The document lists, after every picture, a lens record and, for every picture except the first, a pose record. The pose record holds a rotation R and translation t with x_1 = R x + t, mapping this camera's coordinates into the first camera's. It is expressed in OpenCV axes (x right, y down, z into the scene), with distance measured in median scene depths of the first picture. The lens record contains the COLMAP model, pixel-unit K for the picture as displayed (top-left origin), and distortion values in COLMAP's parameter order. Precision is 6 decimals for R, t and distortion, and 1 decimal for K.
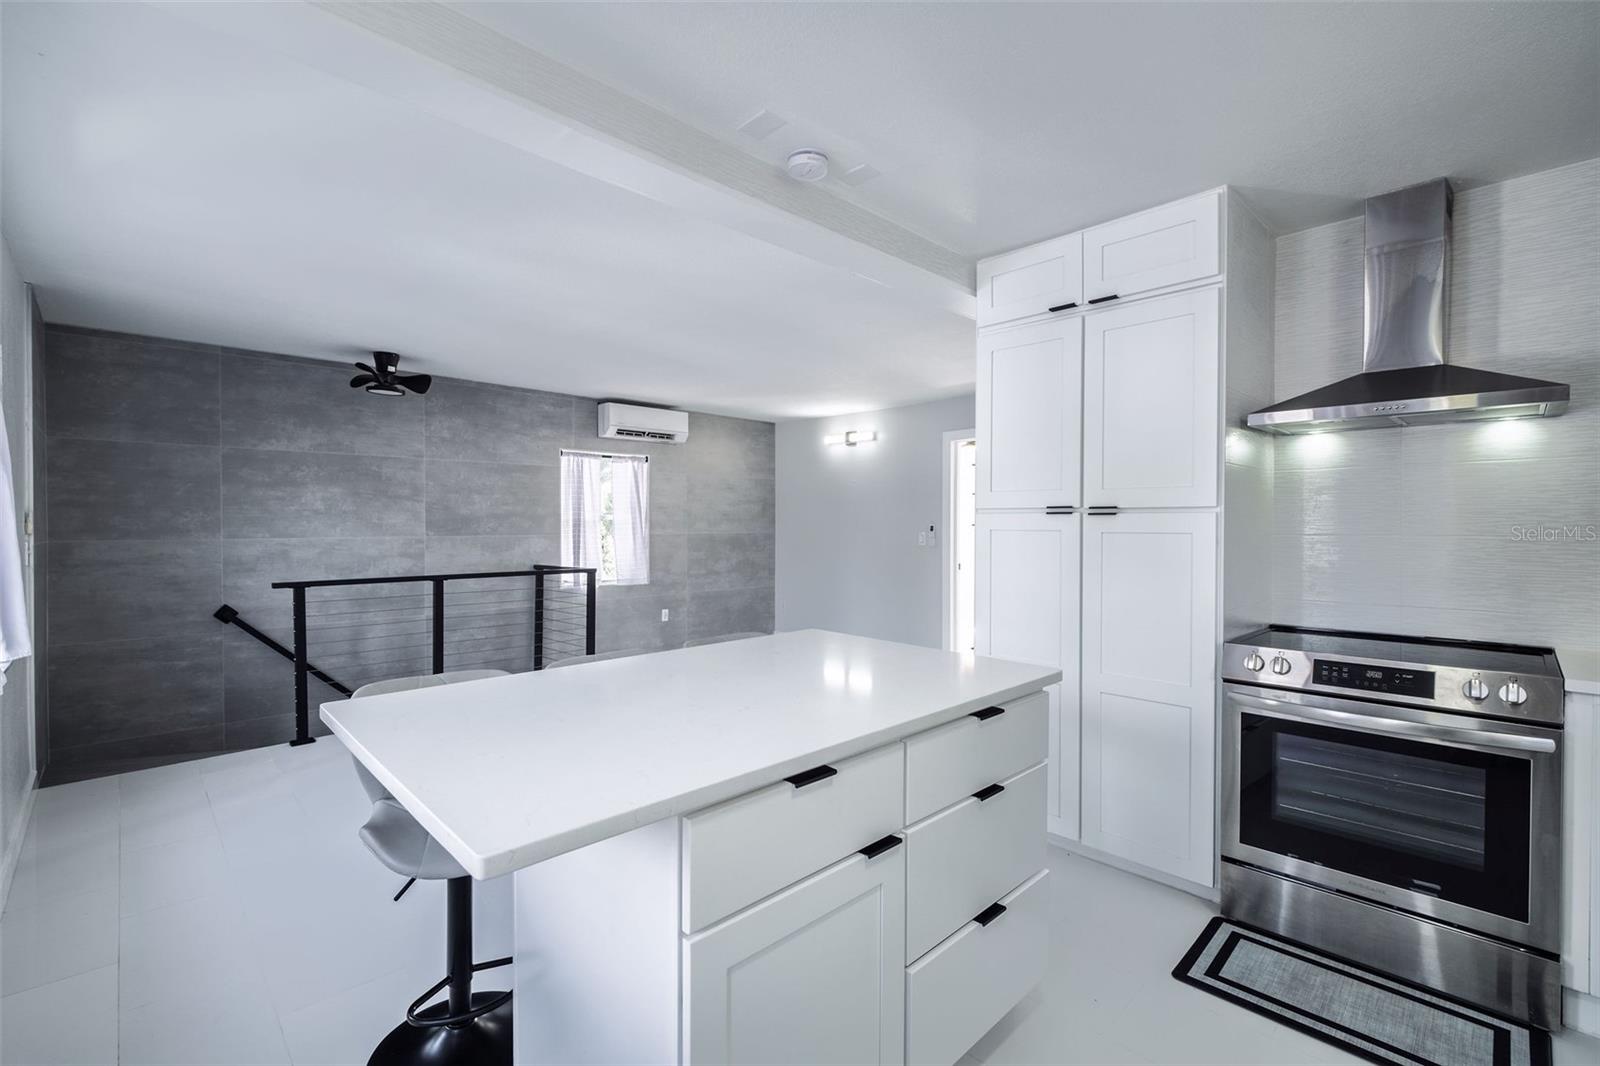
lens RADIAL K [[703.3, 0, 787.1], [0, 703.3, 531.1], [0, 0, 1]] dist [-0.003140, -0.001464]
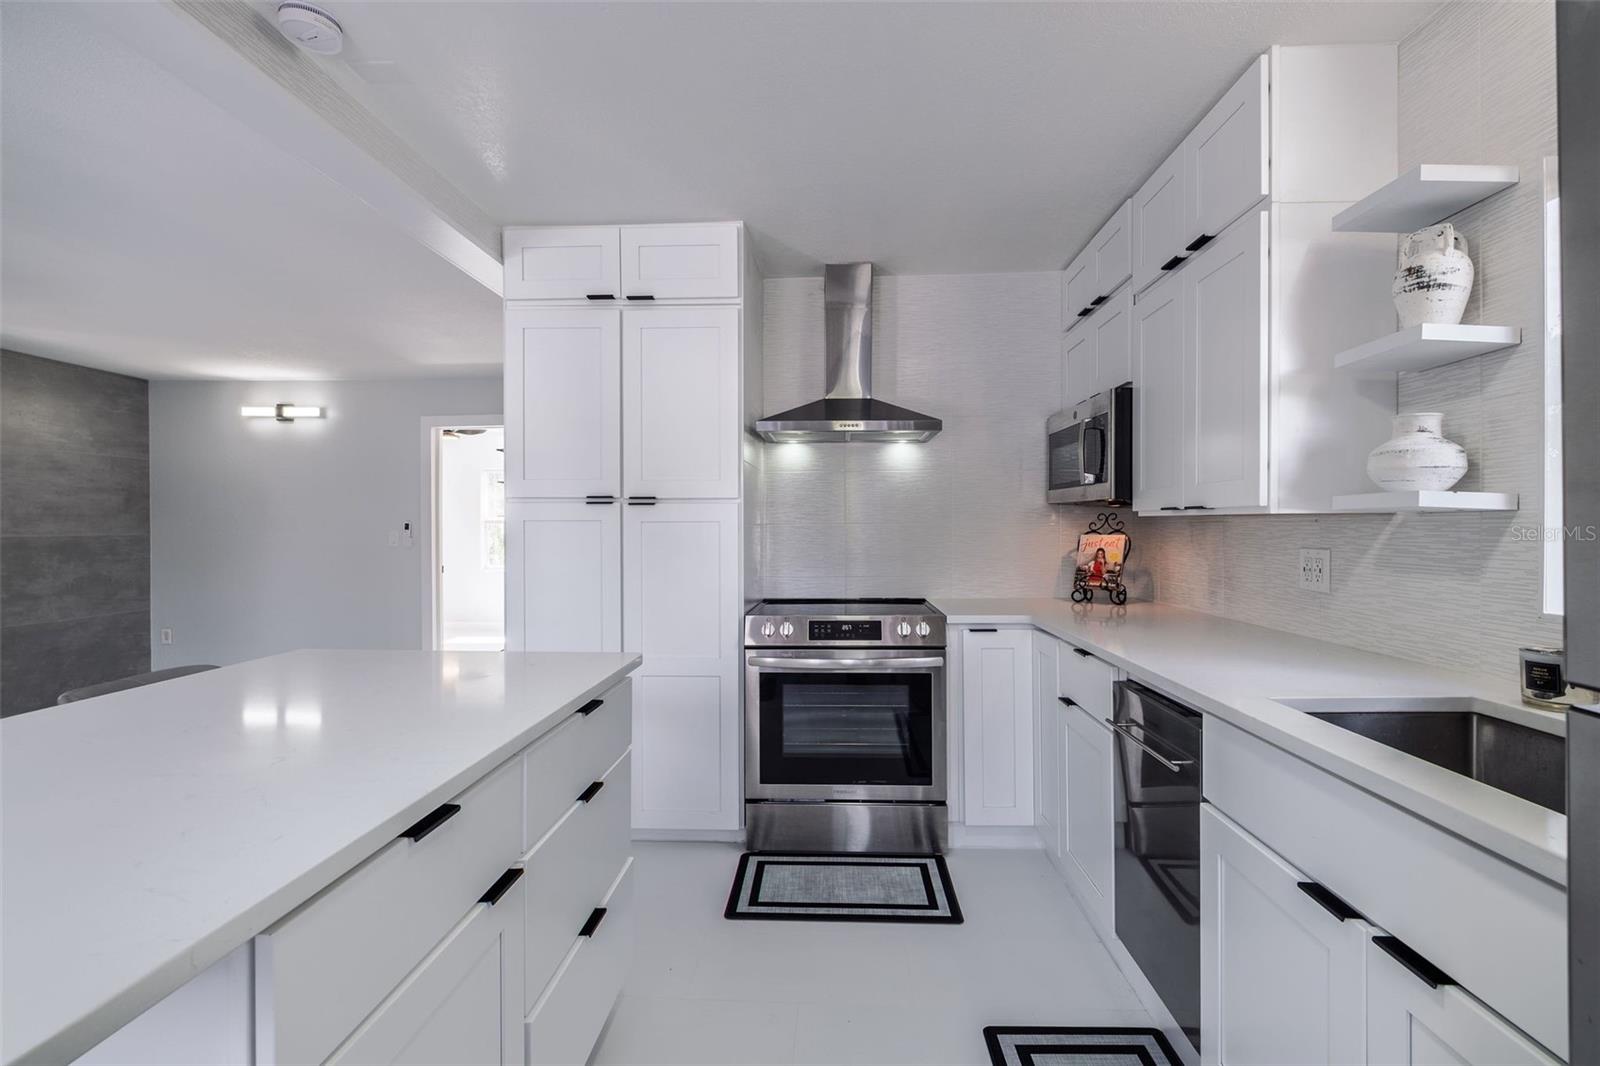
lens RADIAL K [[702.2, 0, 816.2], [0, 702.2, 530.7], [0, 0, 1]] dist [0.002314, -0.005036]
pose [[0.716319, -0.007978, 0.697727, -0.040873], [0.011188, 0.999937, -0.000052, 0.008056], [-0.697683, 0.007843, 0.716364, 0.034176]]
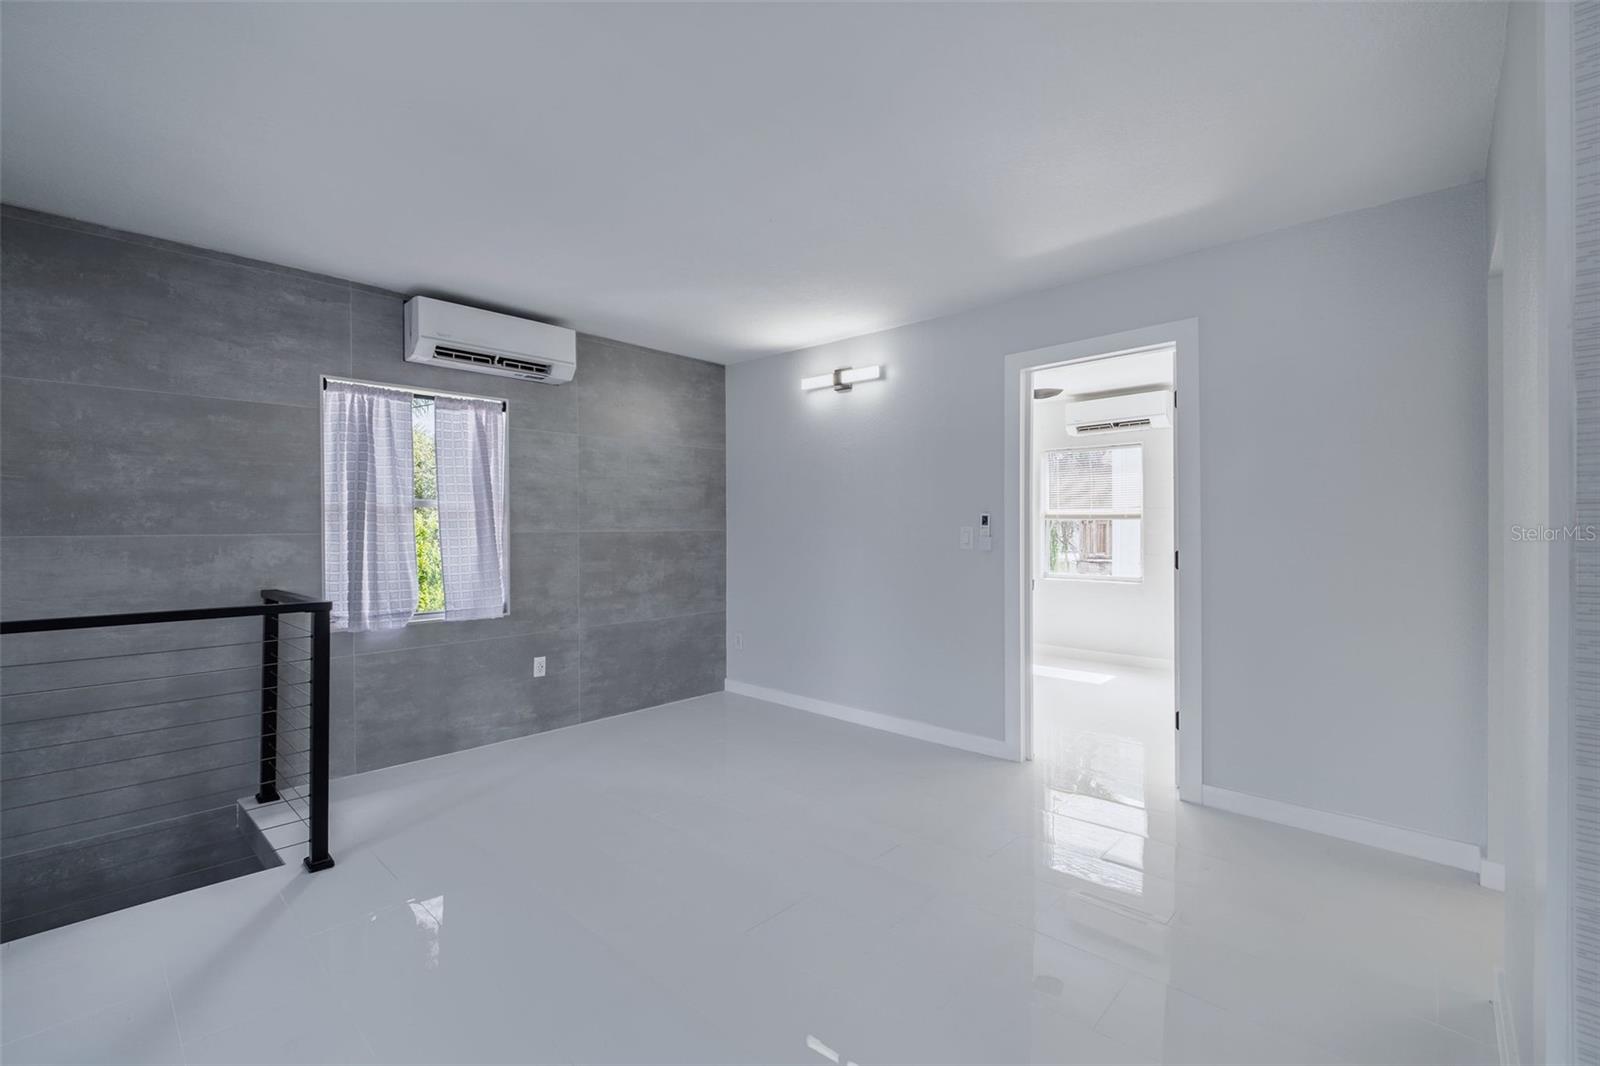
lens RADIAL K [[695.3, 0, 795.9], [0, 695.3, 527.6], [0, 0, 1]] dist [0.000495, -0.000836]
pose [[0.998201, -0.003604, 0.059856, 0.013711], [0.004137, 0.999953, -0.008794, 0.007677], [-0.059821, 0.009026, 0.998168, 0.482837]]
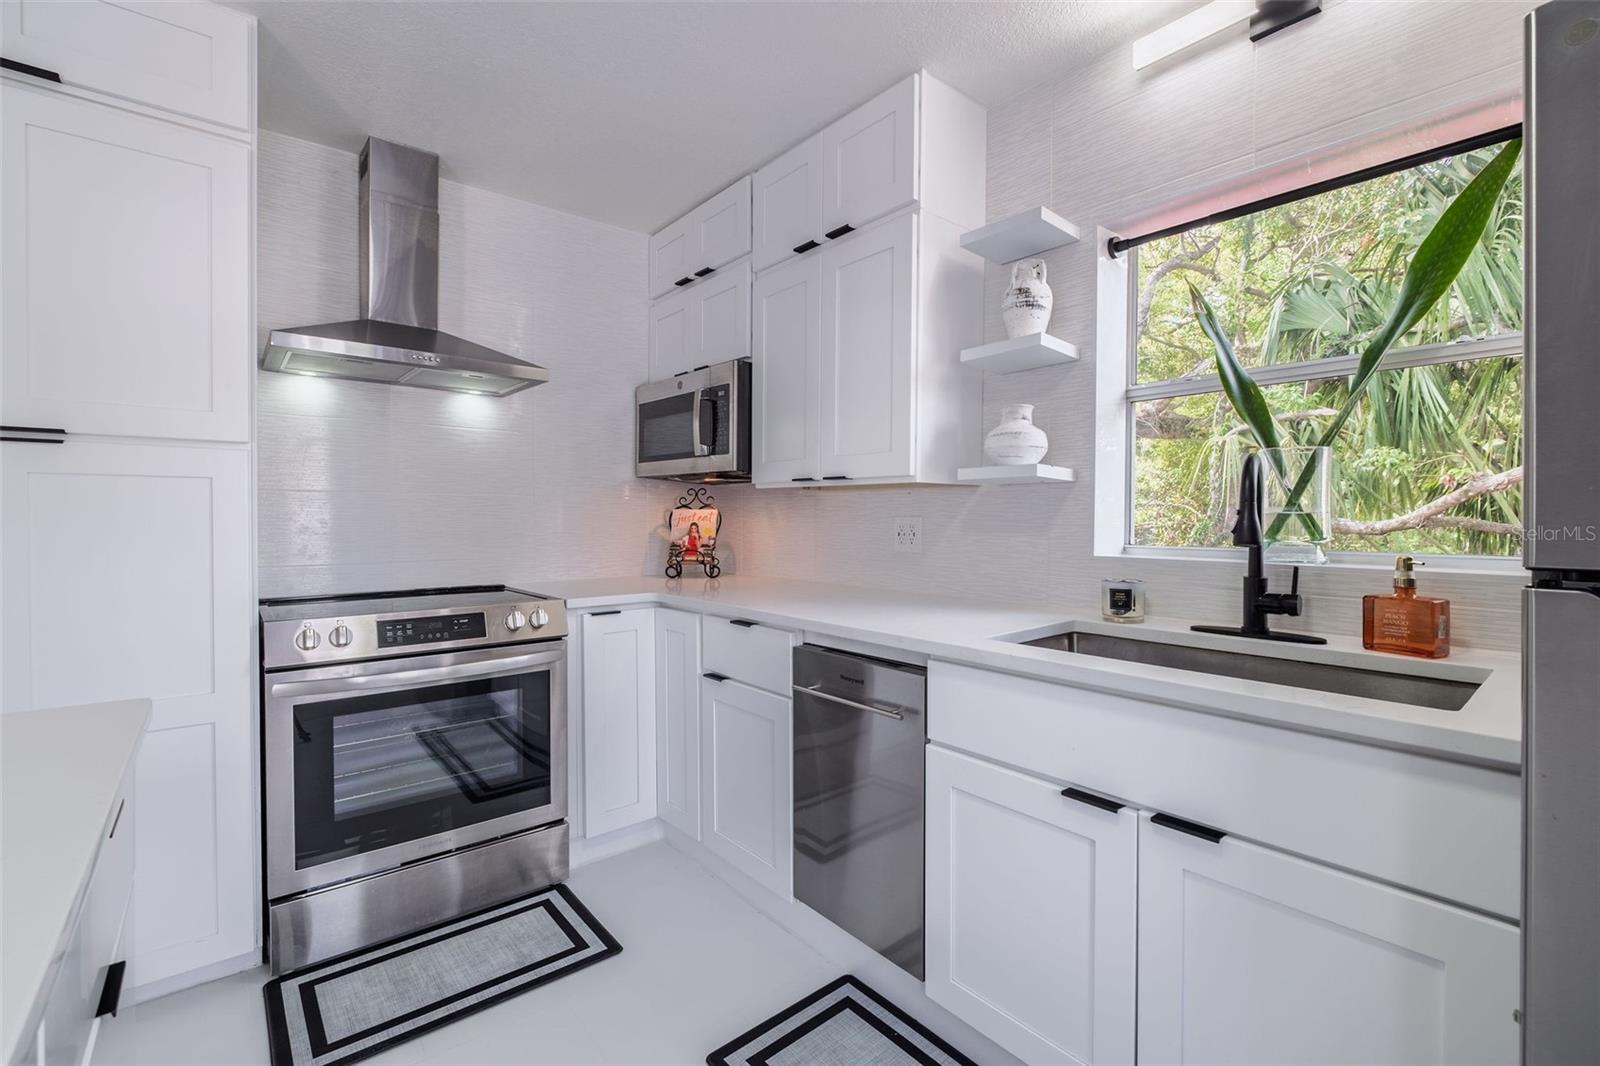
lens RADIAL K [[695.3, 0, 795.9], [0, 695.3, 527.6], [0, 0, 1]] dist [0.000495, -0.000836]
pose [[0.070637, -0.016658, 0.997363, -0.034975], [0.007031, 0.999844, 0.016201, 0.019057], [-0.997477, 0.005868, 0.070743, 0.147595]]
